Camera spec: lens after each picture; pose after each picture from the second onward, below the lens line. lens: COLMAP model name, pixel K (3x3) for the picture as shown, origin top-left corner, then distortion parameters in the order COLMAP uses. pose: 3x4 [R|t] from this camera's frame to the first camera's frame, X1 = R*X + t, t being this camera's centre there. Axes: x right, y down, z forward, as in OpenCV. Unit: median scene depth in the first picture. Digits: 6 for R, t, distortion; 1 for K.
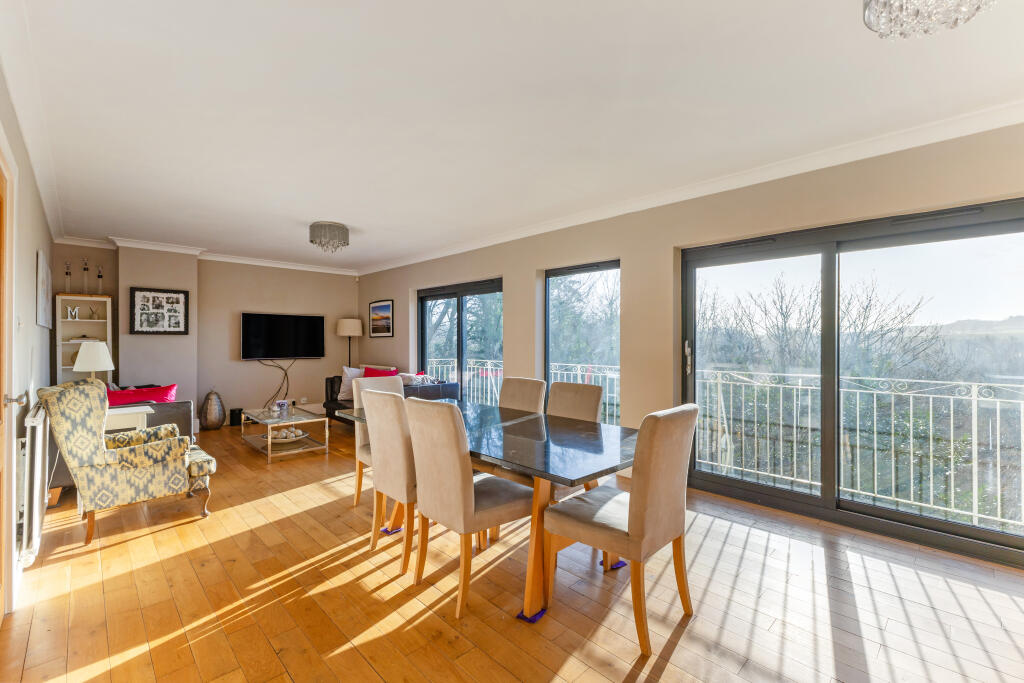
lens RADIAL K [[448.8, 0, 512.0], [0, 448.8, 341.5], [0, 0, 1]] dist [0.018220, 0.000155]
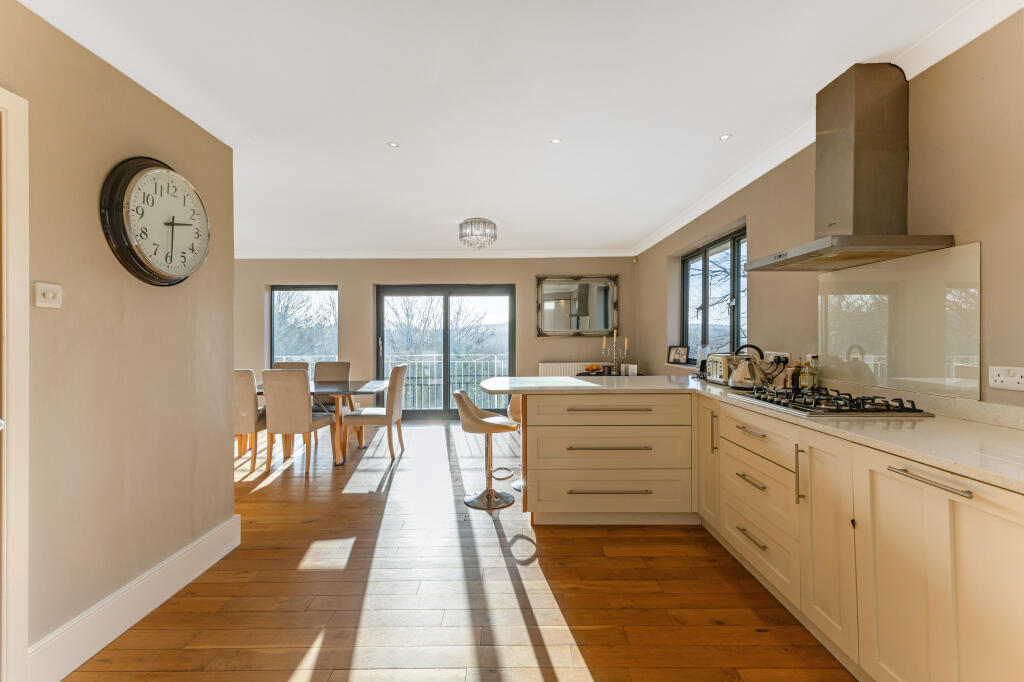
lens RADIAL K [[448.8, 0, 512.0], [0, 448.8, 341.0], [0, 0, 1]] dist [0.018220, 0.000155]
pose [[0.710623, -0.013925, 0.703435, -0.477194], [0.005898, 0.999887, 0.013836, -0.007957], [-0.703548, -0.005683, 0.710625, -0.605722]]
